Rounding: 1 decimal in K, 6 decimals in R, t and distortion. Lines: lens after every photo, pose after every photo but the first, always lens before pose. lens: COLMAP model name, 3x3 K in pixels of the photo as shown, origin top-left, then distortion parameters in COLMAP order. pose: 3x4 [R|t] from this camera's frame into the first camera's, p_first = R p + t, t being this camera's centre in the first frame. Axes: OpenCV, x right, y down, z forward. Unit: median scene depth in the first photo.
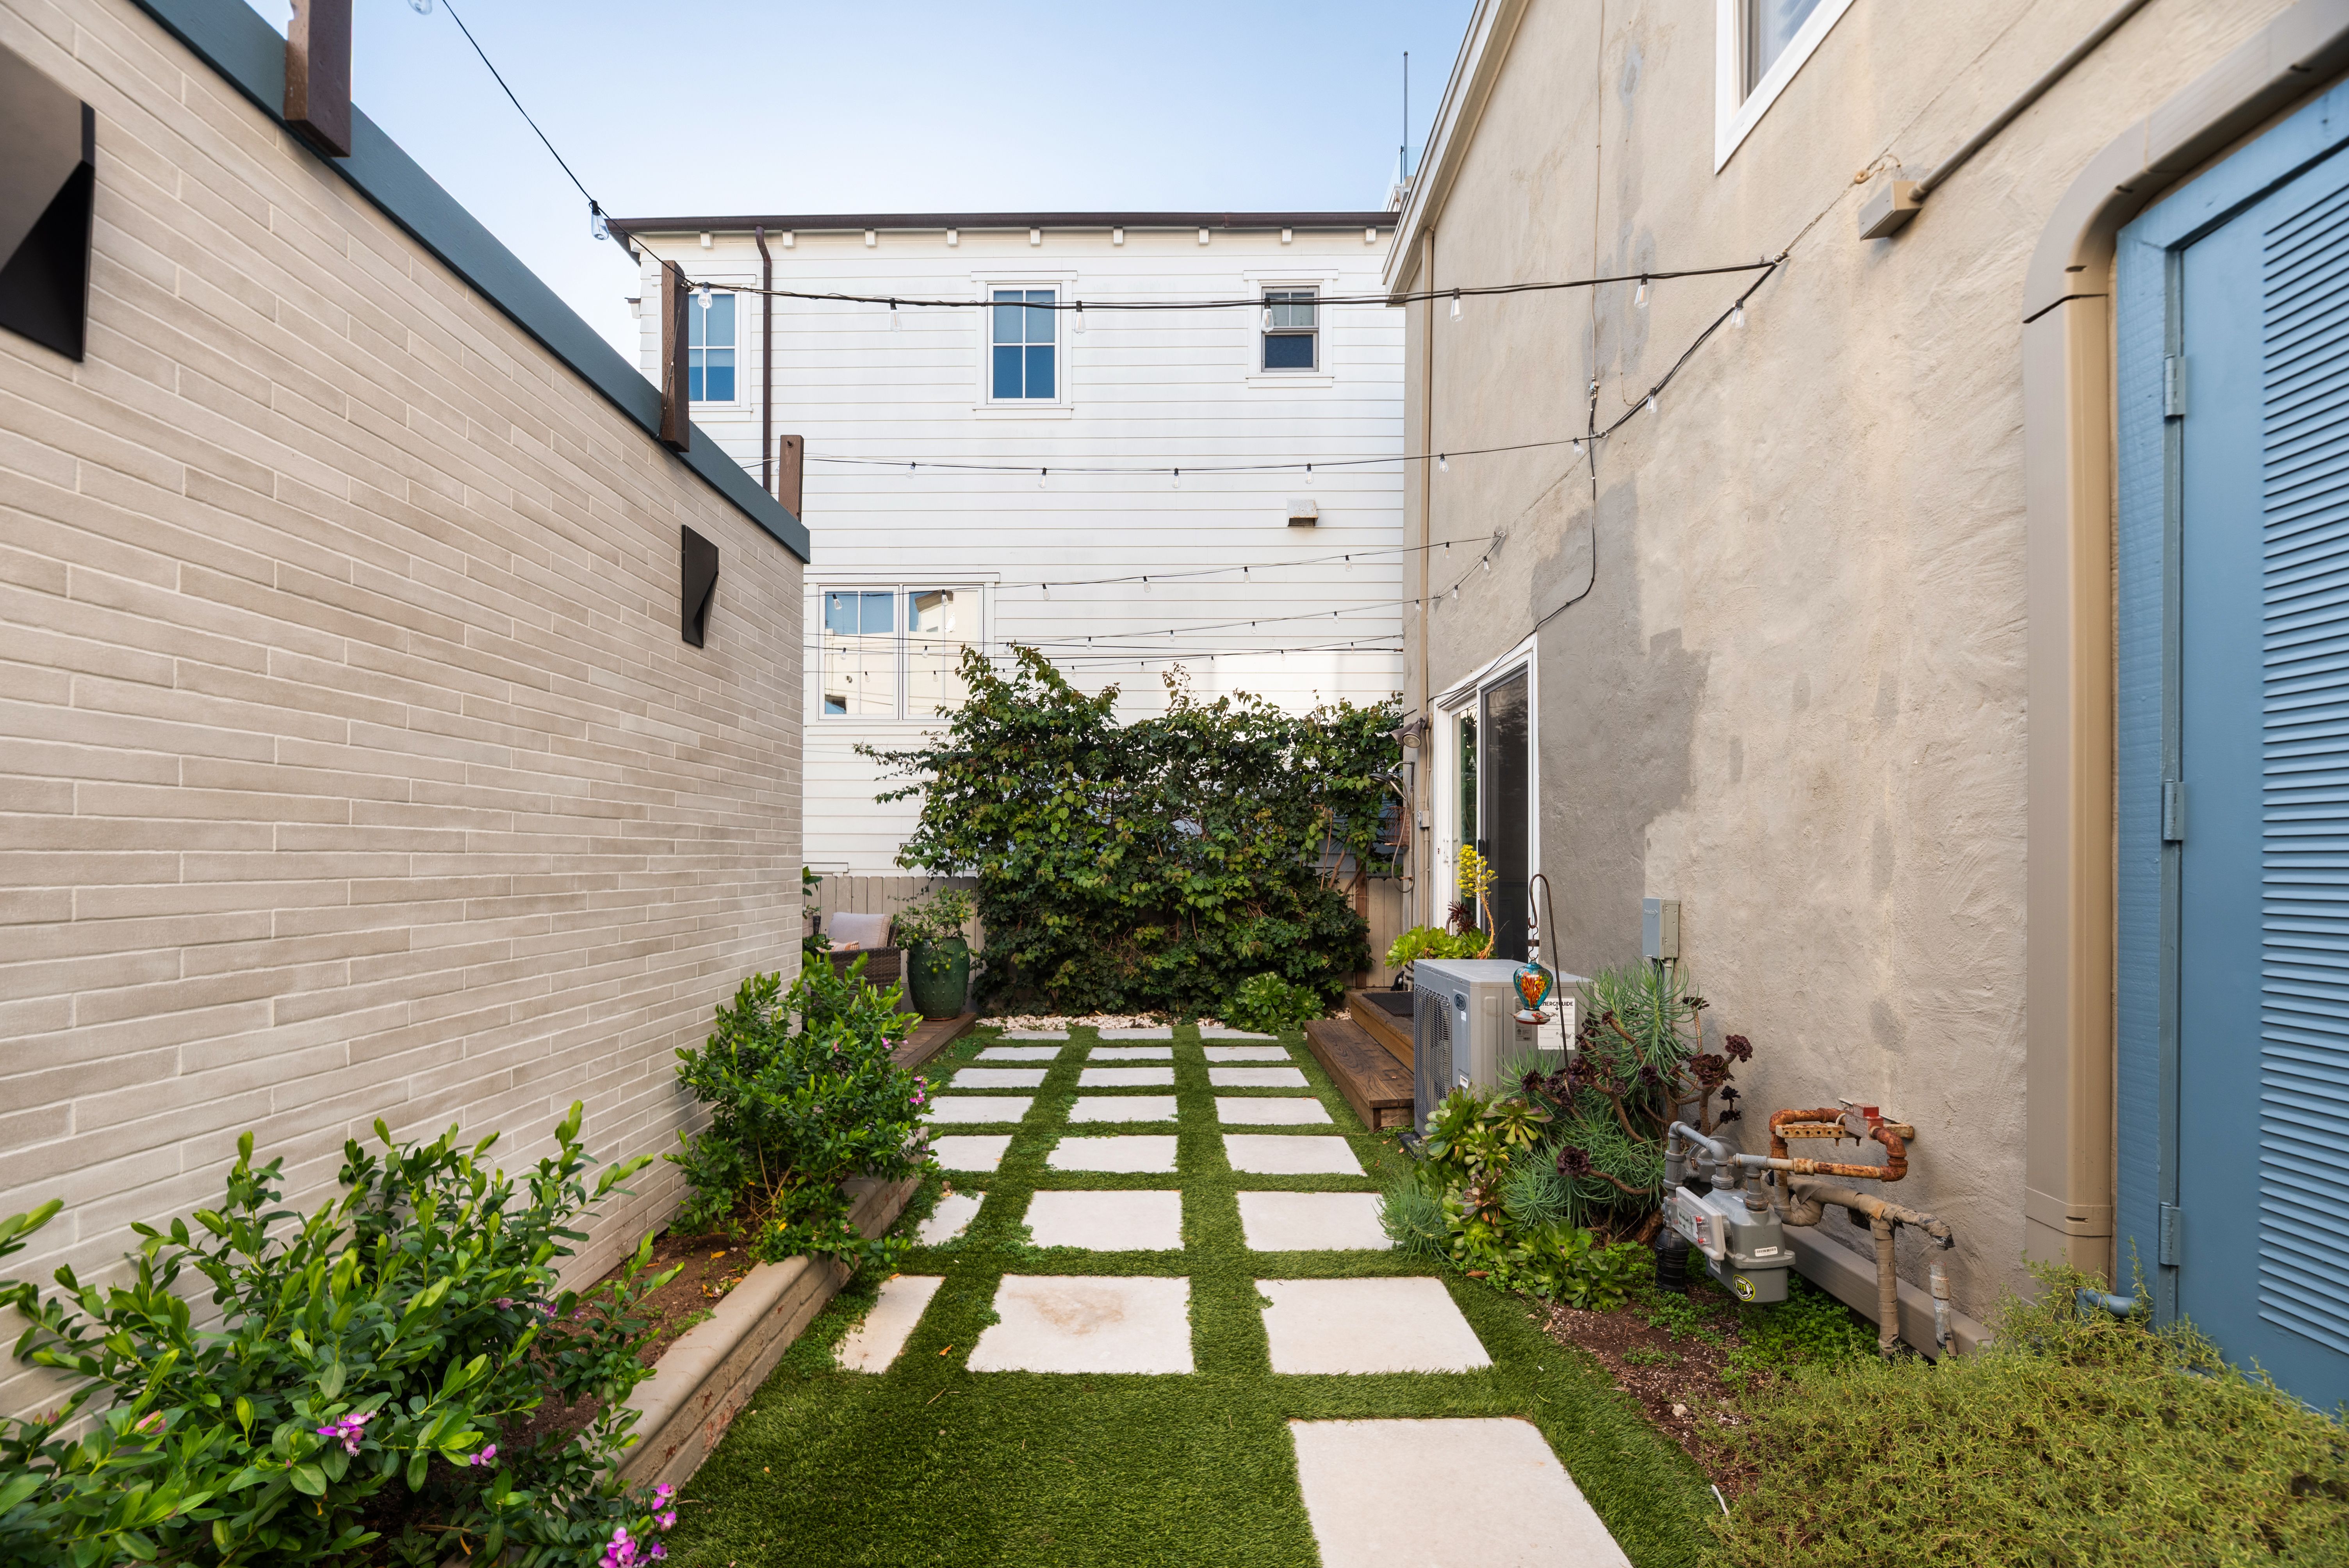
lens RADIAL K [[956.1, 0, 1157.8], [0, 956.1, 862.3], [0, 0, 1]] dist [-0.003738, 0.000436]
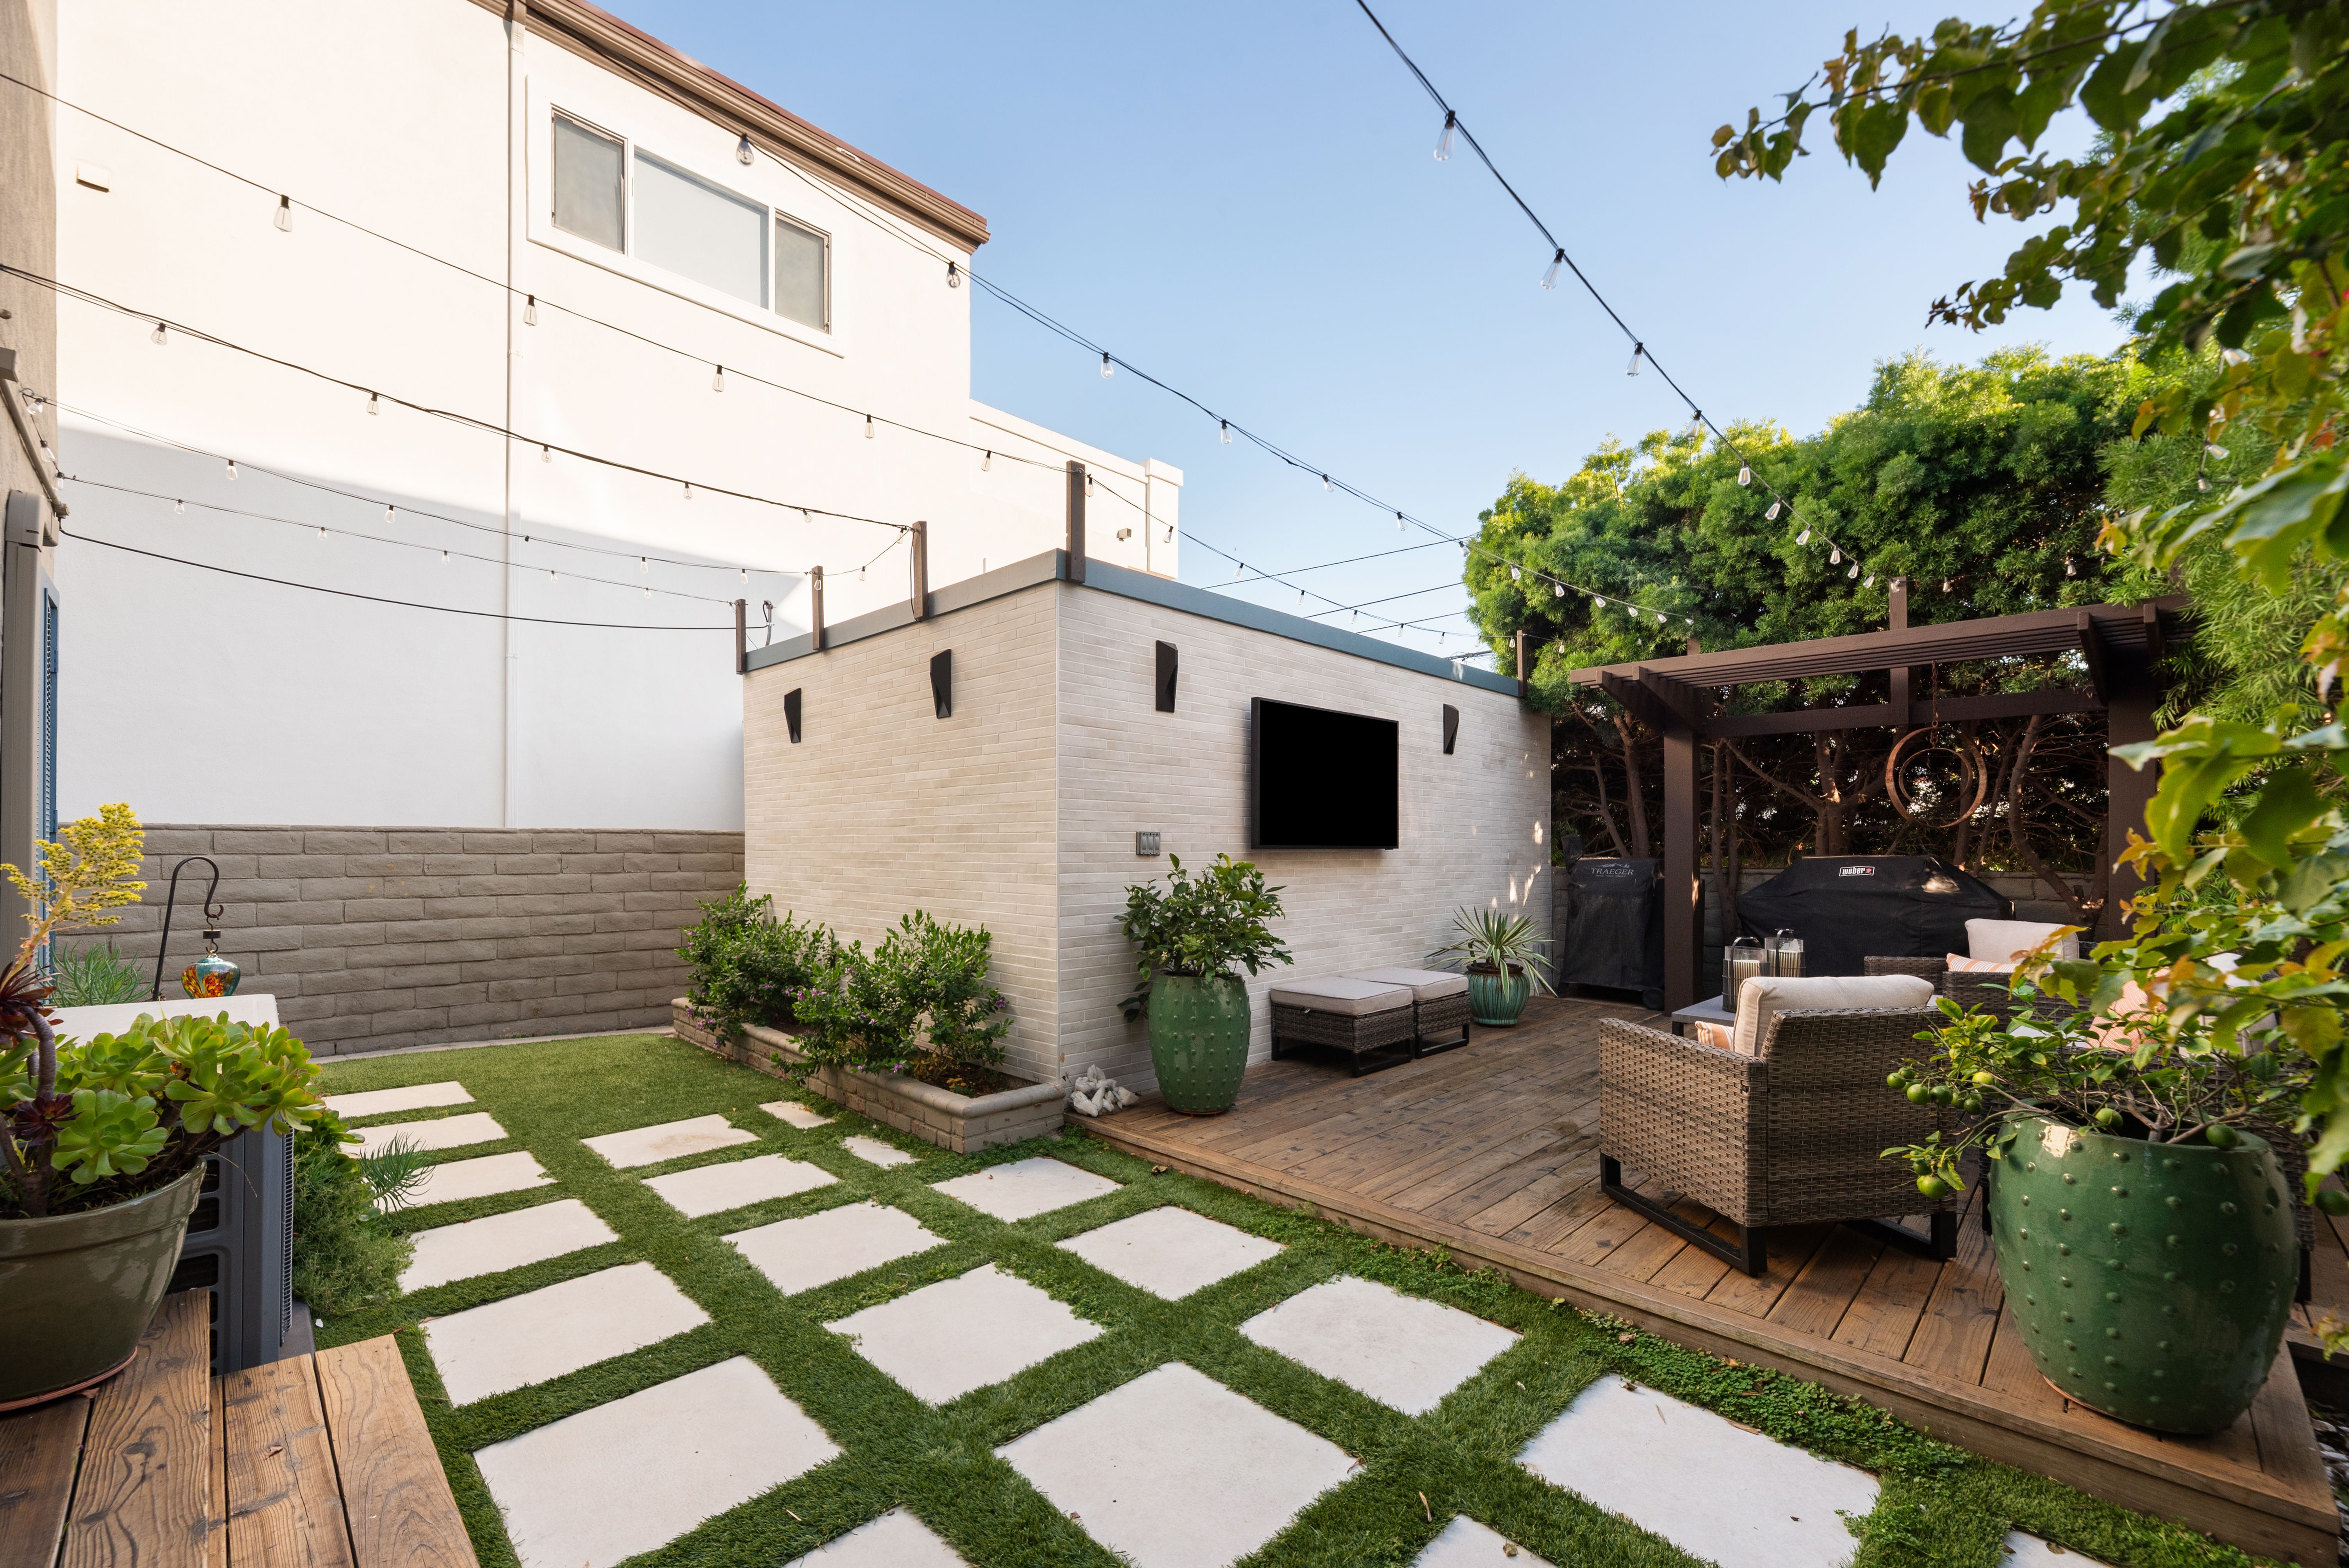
lens RADIAL K [[956.1, 0, 1152.8], [0, 956.1, 847.0], [0, 0, 1]] dist [-0.003738, 0.000436]
pose [[-0.709847, -0.003654, -0.704347, 0.432846], [-0.000553, 0.999989, -0.004630, 0.006982], [0.704356, -0.002897, -0.709841, 2.446327]]
